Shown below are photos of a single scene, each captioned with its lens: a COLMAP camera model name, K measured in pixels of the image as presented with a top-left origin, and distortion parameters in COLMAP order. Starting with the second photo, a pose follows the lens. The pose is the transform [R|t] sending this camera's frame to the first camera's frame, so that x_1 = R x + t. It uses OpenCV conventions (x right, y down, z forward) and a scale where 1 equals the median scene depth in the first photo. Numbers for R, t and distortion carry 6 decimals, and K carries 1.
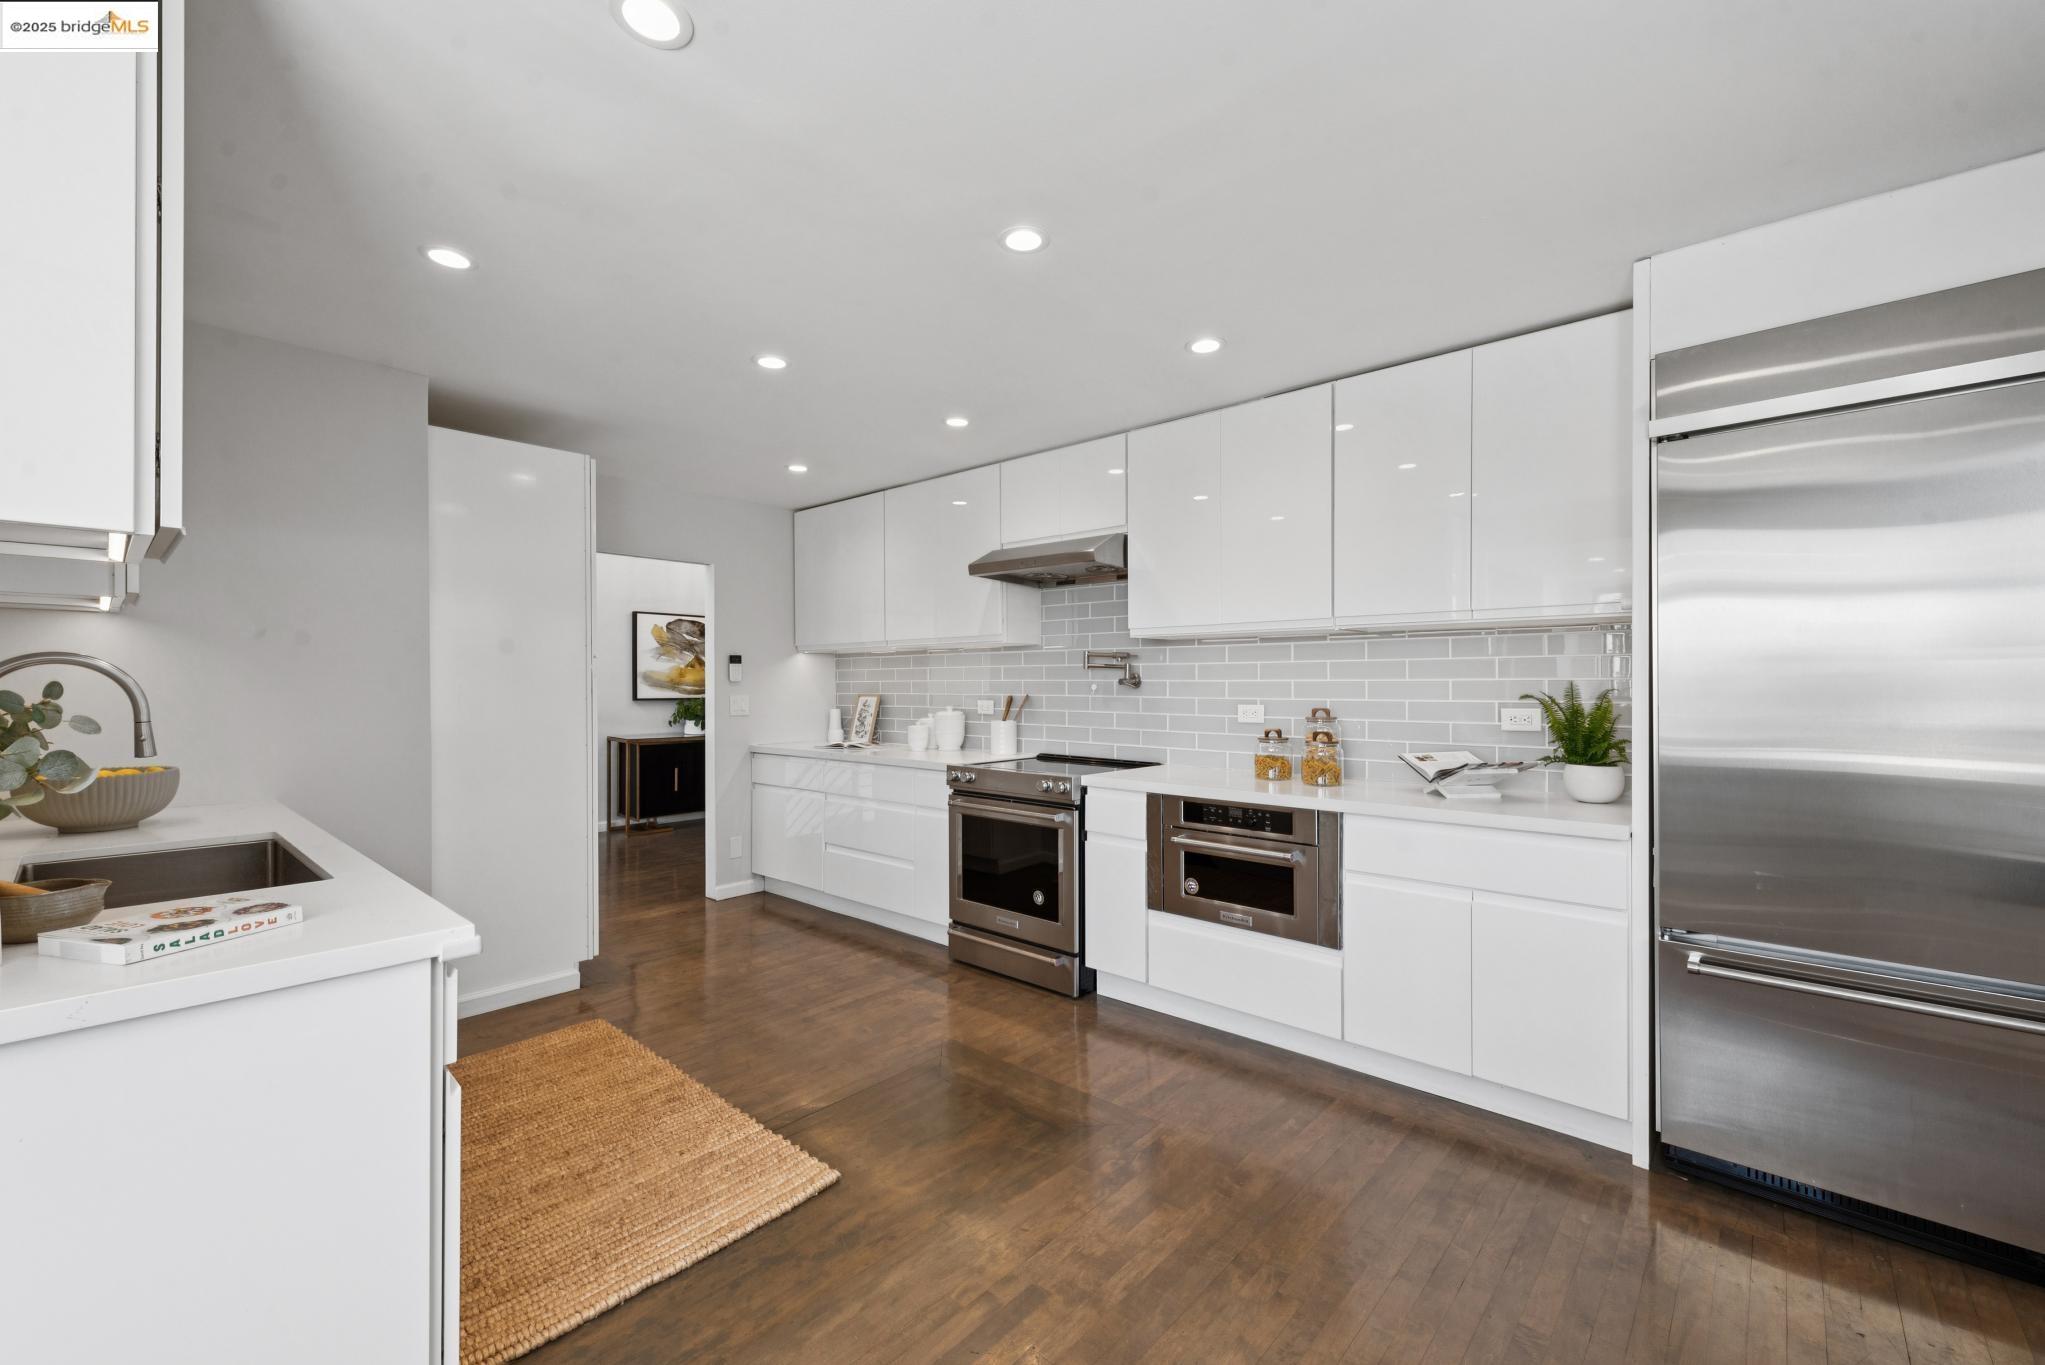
lens RADIAL K [[837.0, 0, 1020.6], [0, 837.0, 684.0], [0, 0, 1]] dist [0.001430, 0.000048]
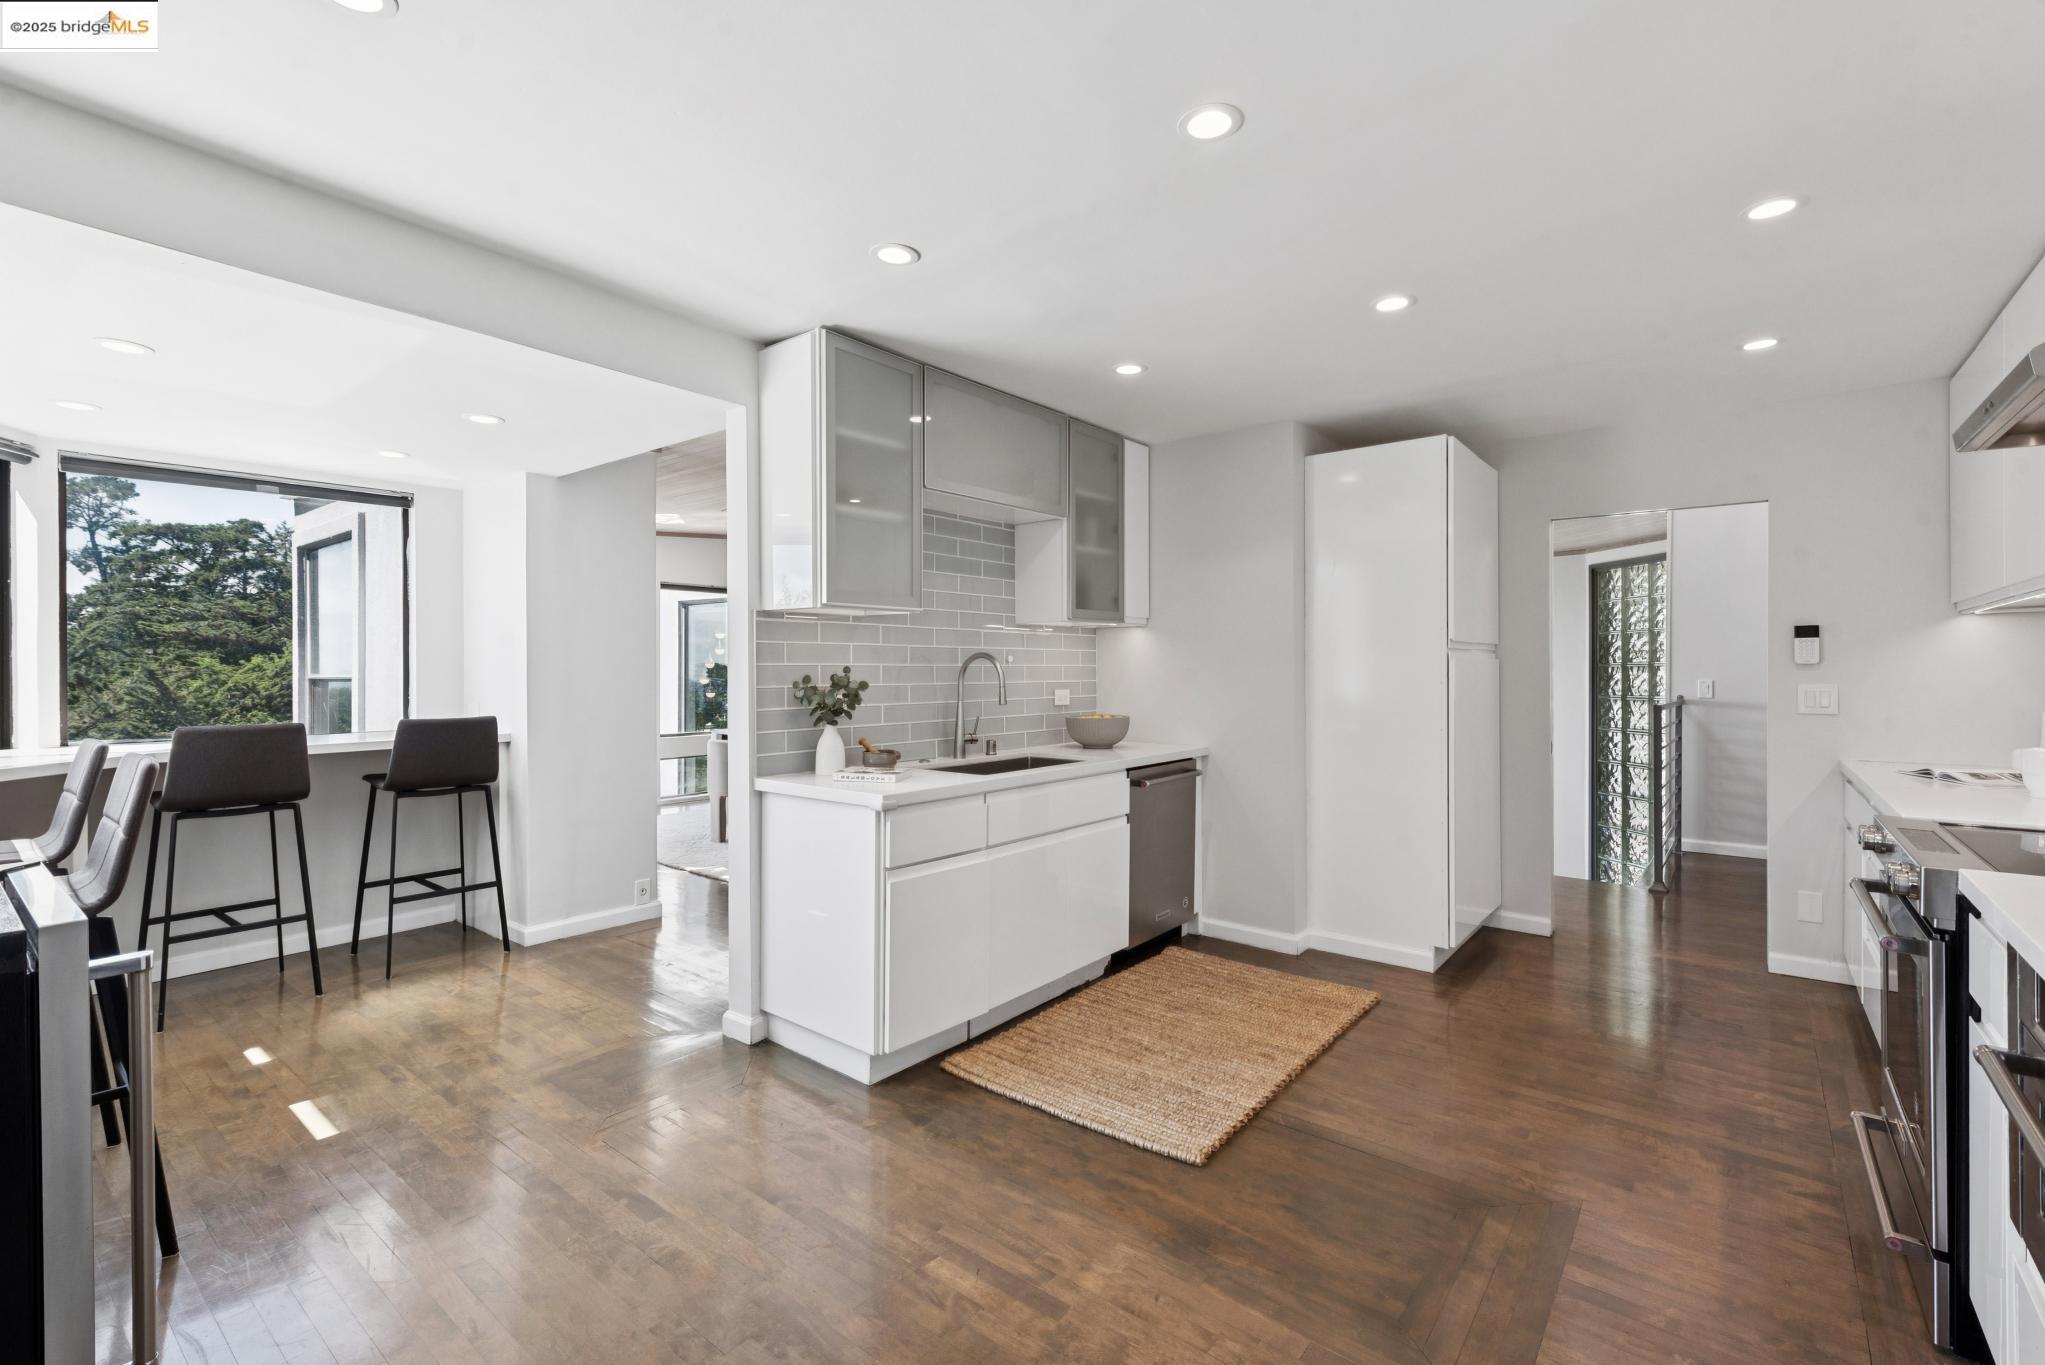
lens RADIAL K [[898.8, 0, 1020.8], [0, 898.8, 671.3], [0, 0, 1]] dist [0.013275, -0.001033]
pose [[0.058477, 0.006790, -0.998266, 0.647999], [0.000365, 0.999977, 0.006823, -0.003603], [0.998289, -0.000763, 0.058473, 0.560792]]
